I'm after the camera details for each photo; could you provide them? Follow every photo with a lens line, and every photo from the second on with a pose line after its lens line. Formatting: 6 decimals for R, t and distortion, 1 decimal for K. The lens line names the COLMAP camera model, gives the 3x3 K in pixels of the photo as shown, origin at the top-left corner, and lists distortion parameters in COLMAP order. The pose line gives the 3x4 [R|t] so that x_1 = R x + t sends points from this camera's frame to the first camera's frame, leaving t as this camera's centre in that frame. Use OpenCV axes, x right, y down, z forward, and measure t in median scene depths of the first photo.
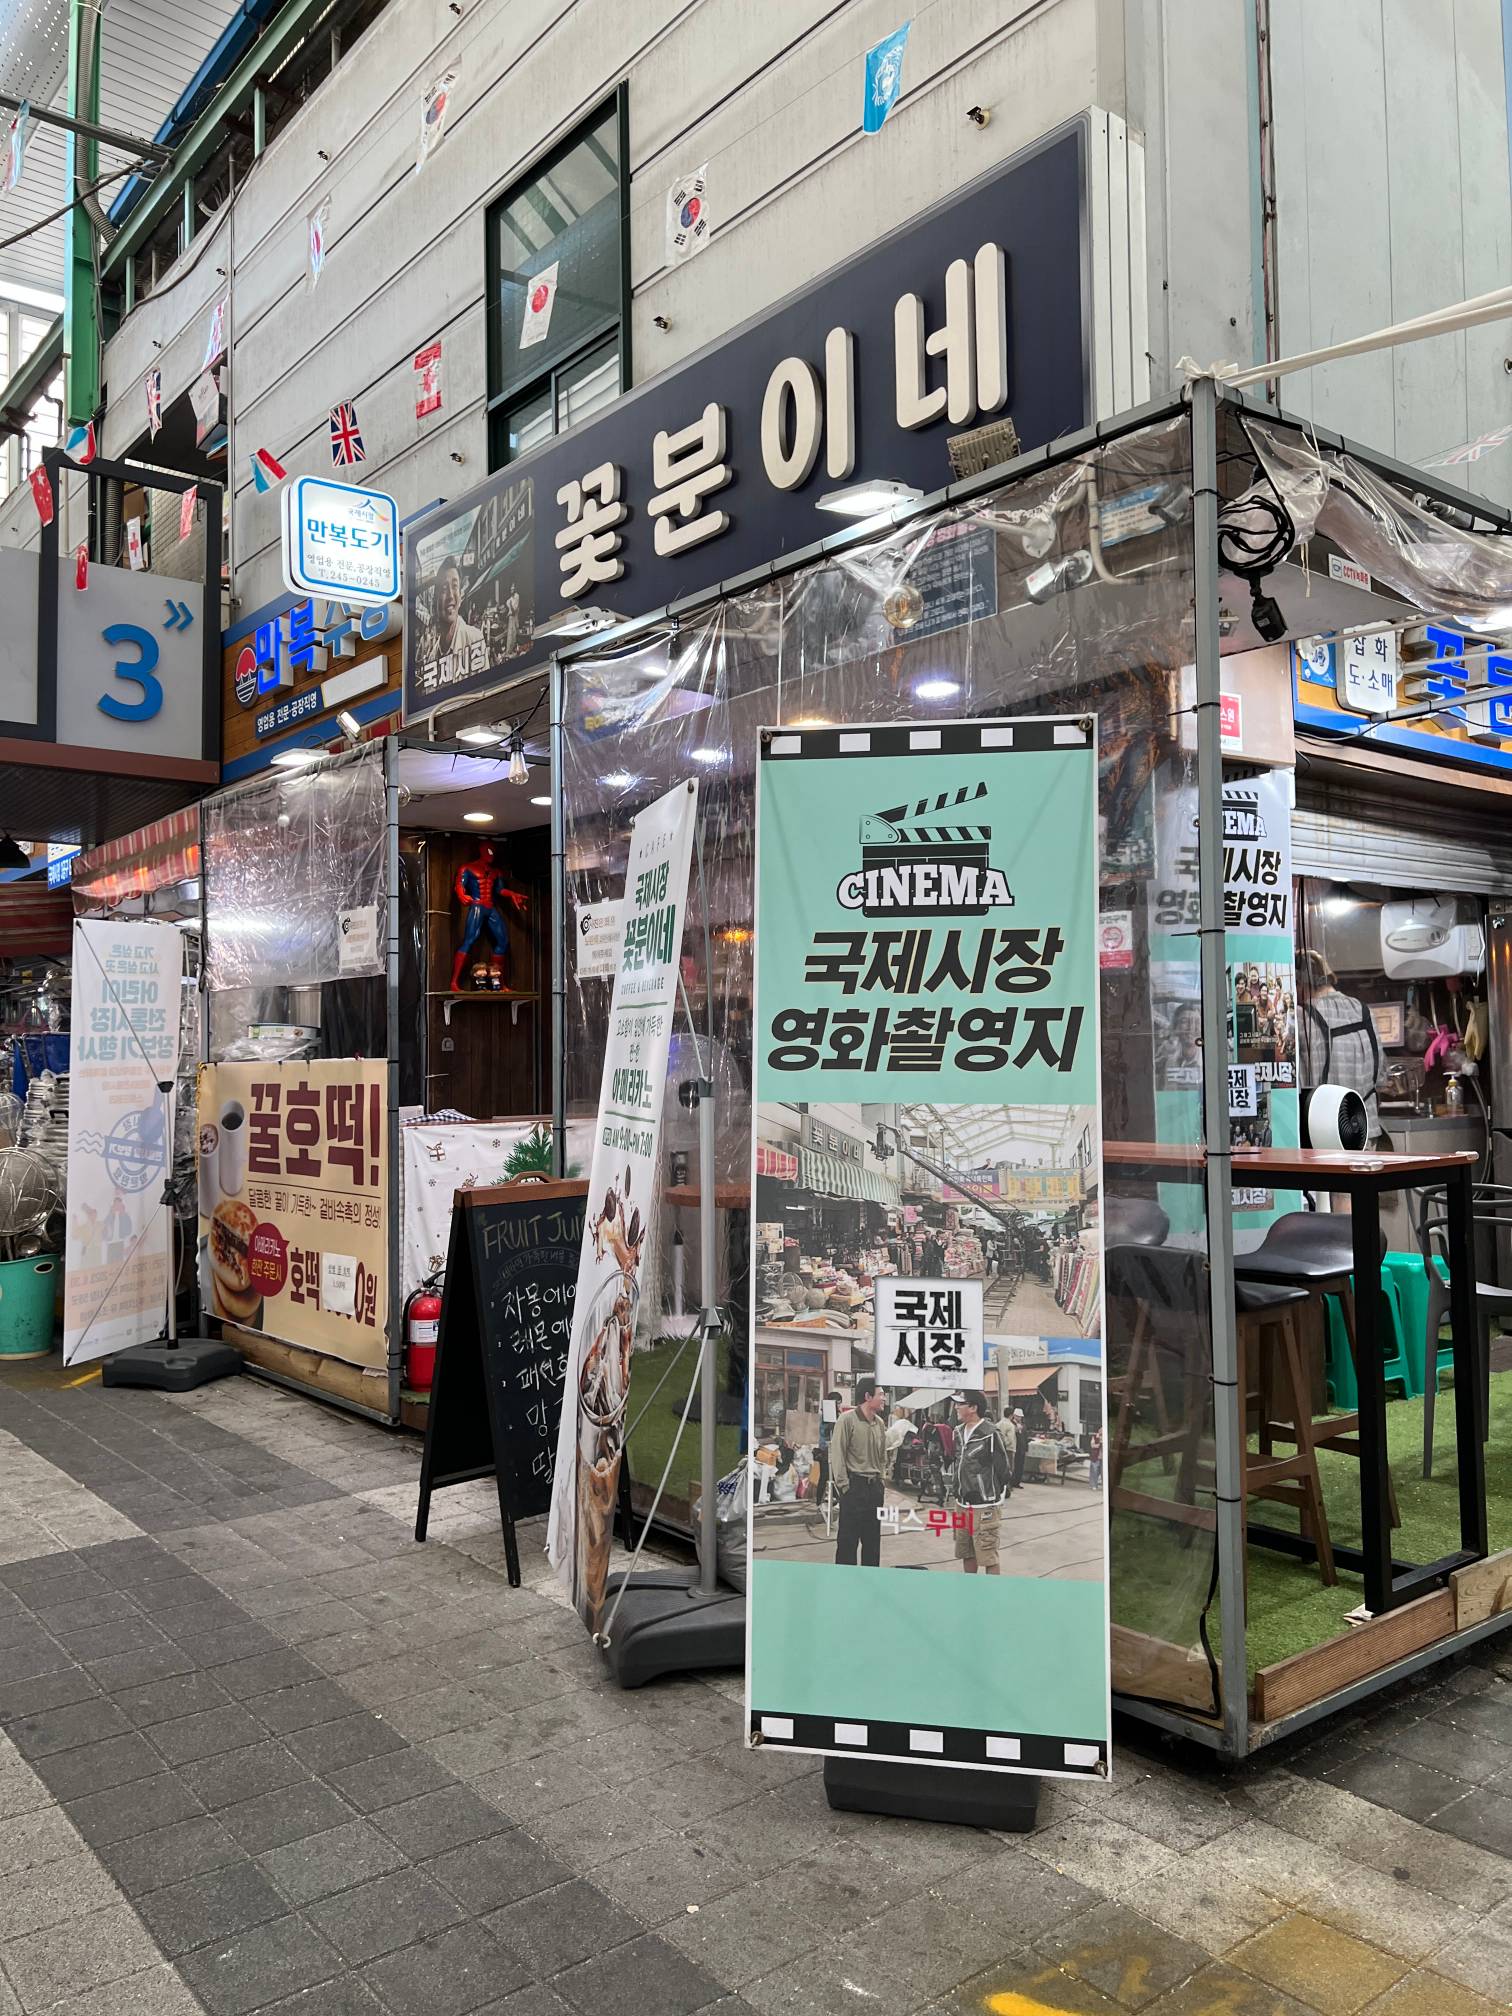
lens RADIAL K [[1509.5, 0, 746.7], [0, 1509.5, 1011.1], [0, 0, 1]] dist [0.063402, -0.077230]
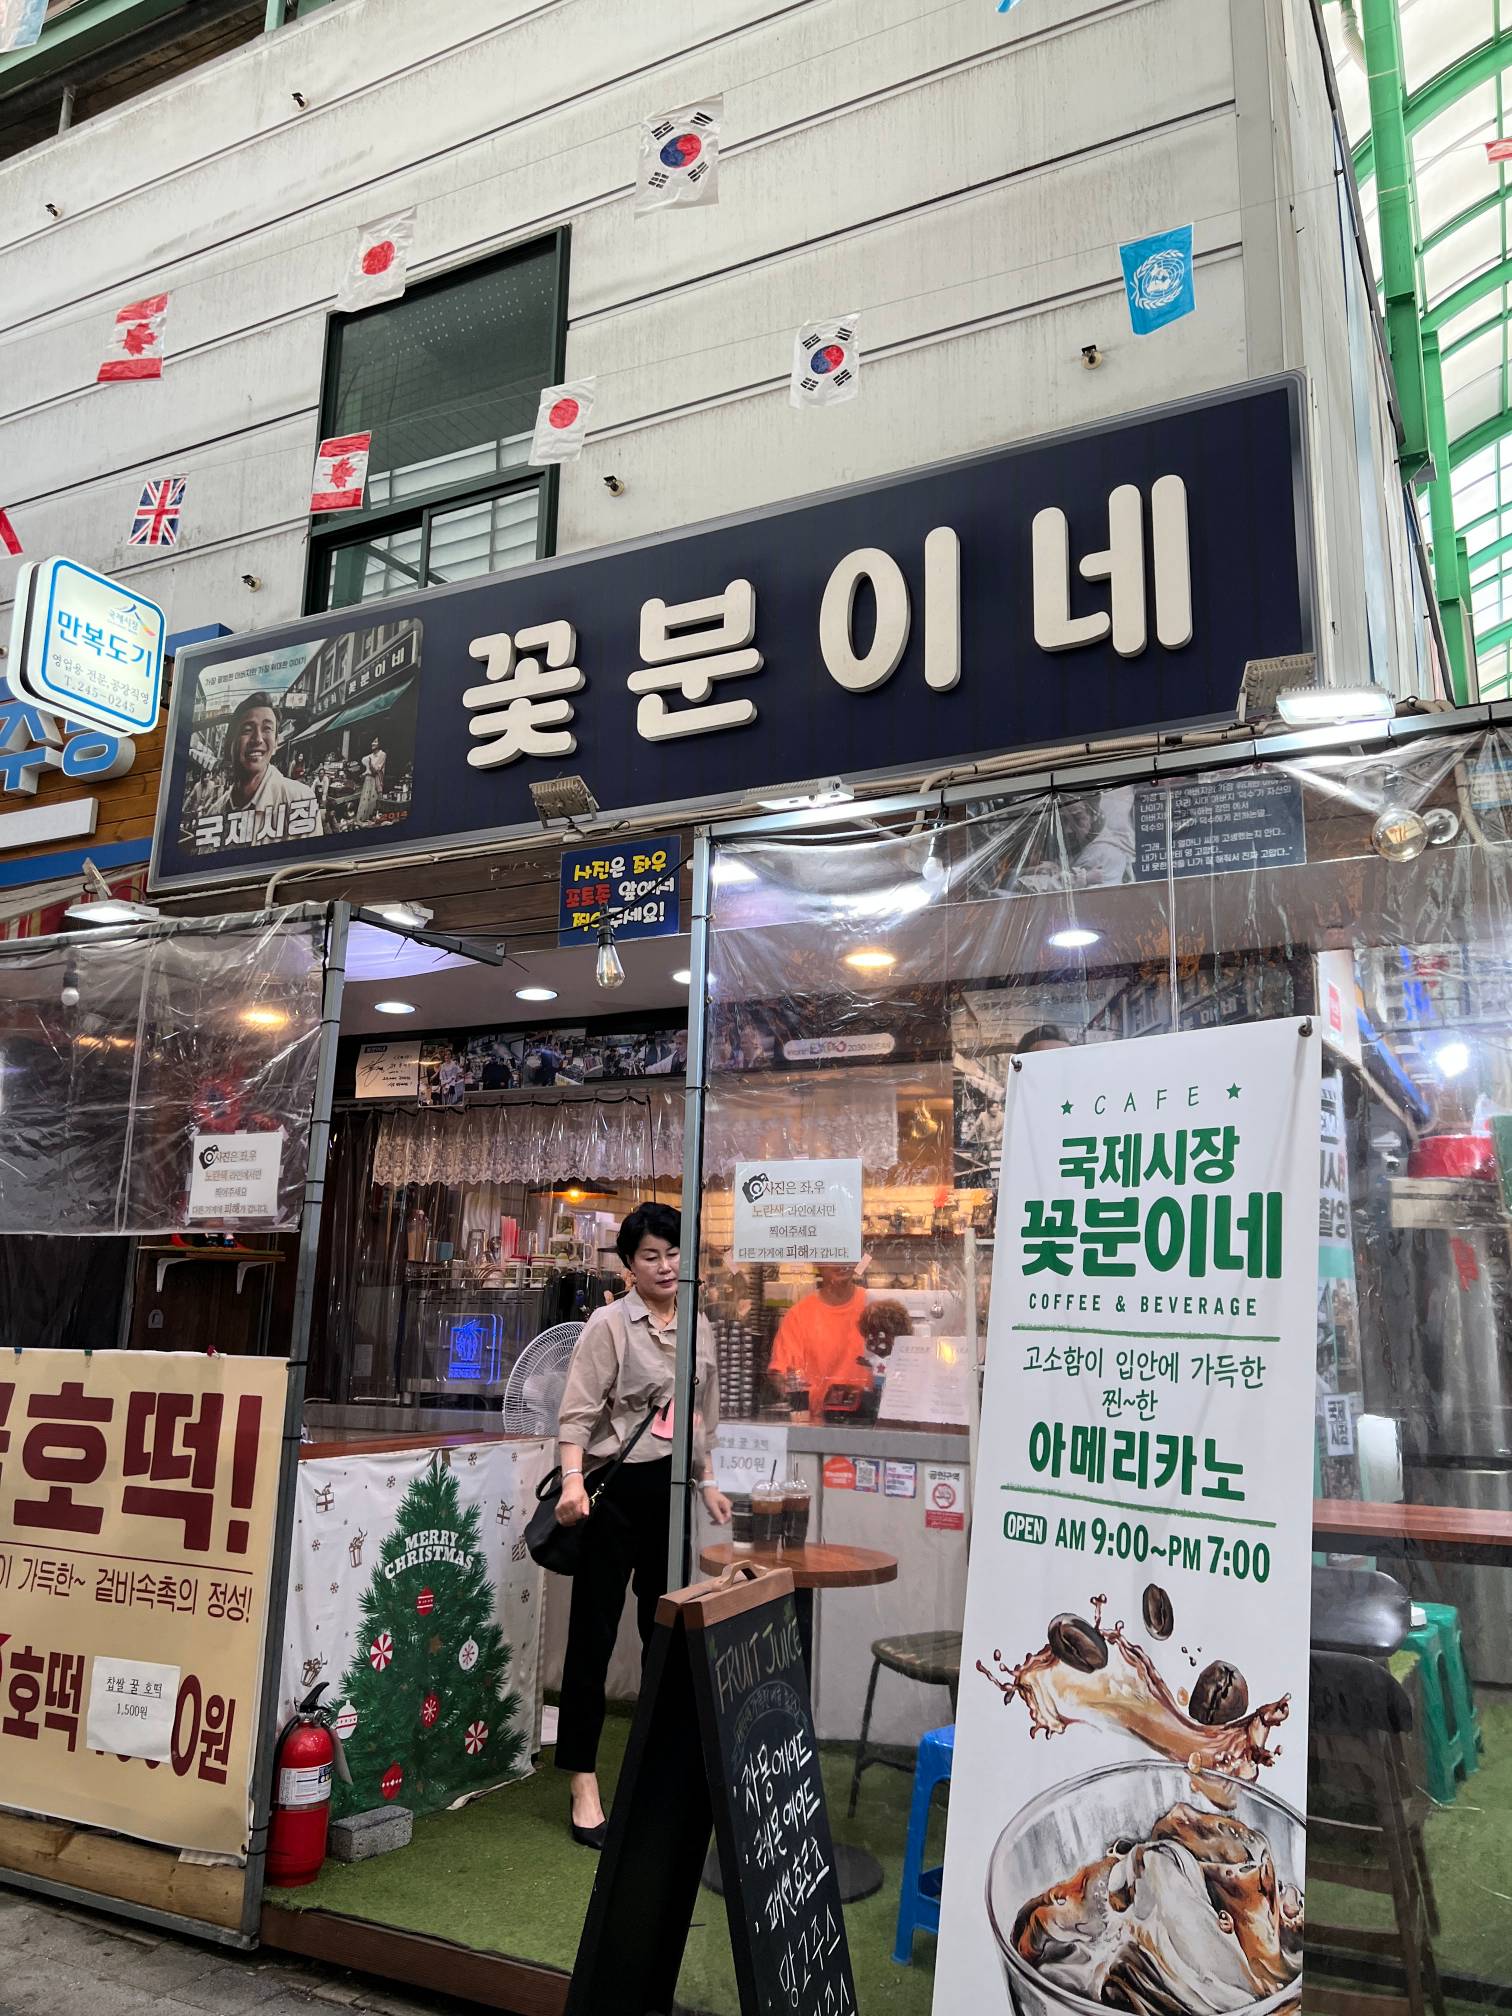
lens RADIAL K [[1509.5, 0, 775.5], [0, 1509.5, 1005.5], [0, 0, 1]] dist [0.063402, -0.077230]
pose [[0.913920, 0.116618, 0.388781, -0.293319], [-0.047956, 0.982152, -0.181873, -0.009447], [-0.403051, 0.147573, 0.903201, 0.244925]]
